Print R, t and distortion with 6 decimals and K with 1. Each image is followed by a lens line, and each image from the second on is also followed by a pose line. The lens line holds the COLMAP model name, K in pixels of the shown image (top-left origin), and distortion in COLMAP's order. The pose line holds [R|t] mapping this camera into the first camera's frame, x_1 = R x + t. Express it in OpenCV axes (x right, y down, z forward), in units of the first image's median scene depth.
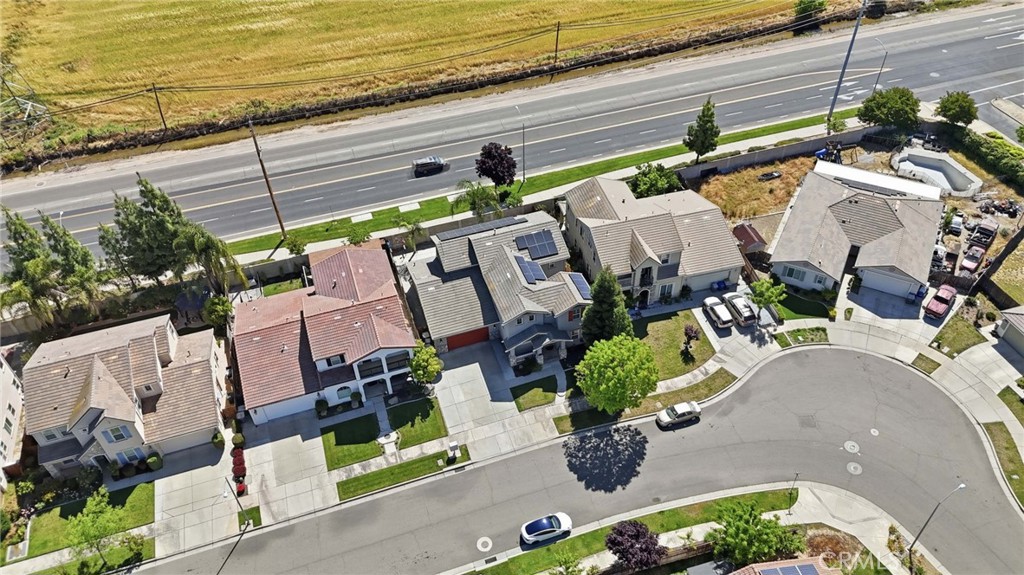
lens RADIAL K [[761.6, 0, 512.1], [0, 761.6, 284.3], [0, 0, 1]] dist [0.072807, -0.069599]
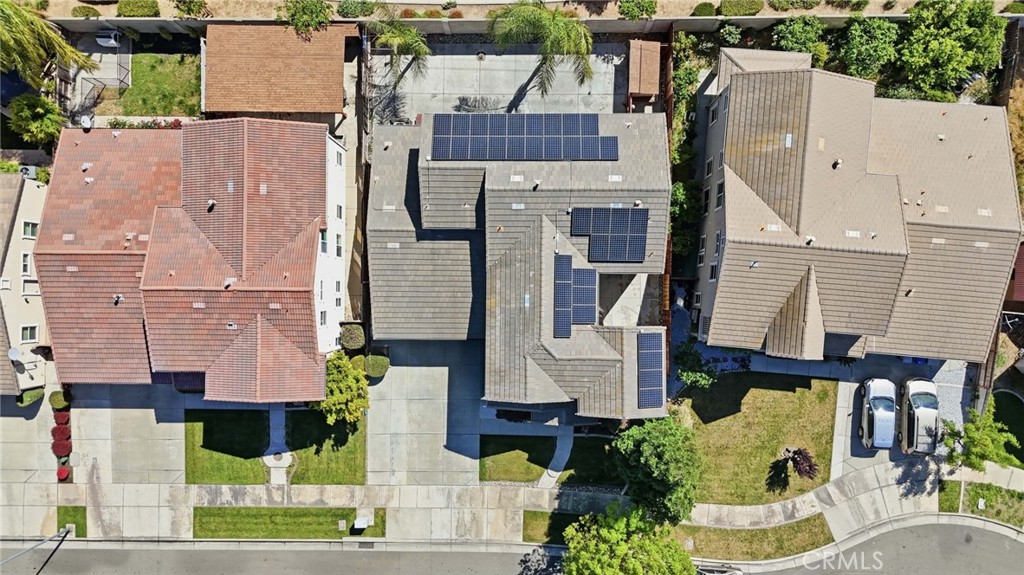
lens RADIAL K [[761.6, 0, 512.1], [0, 761.6, 284.3], [0, 0, 1]] dist [0.072807, -0.069599]
pose [[0.946155, 0.323675, 0.004989, -0.020902], [-0.223780, 0.642853, 0.732573, -0.402947], [0.233909, -0.694244, 0.680670, 0.650408]]
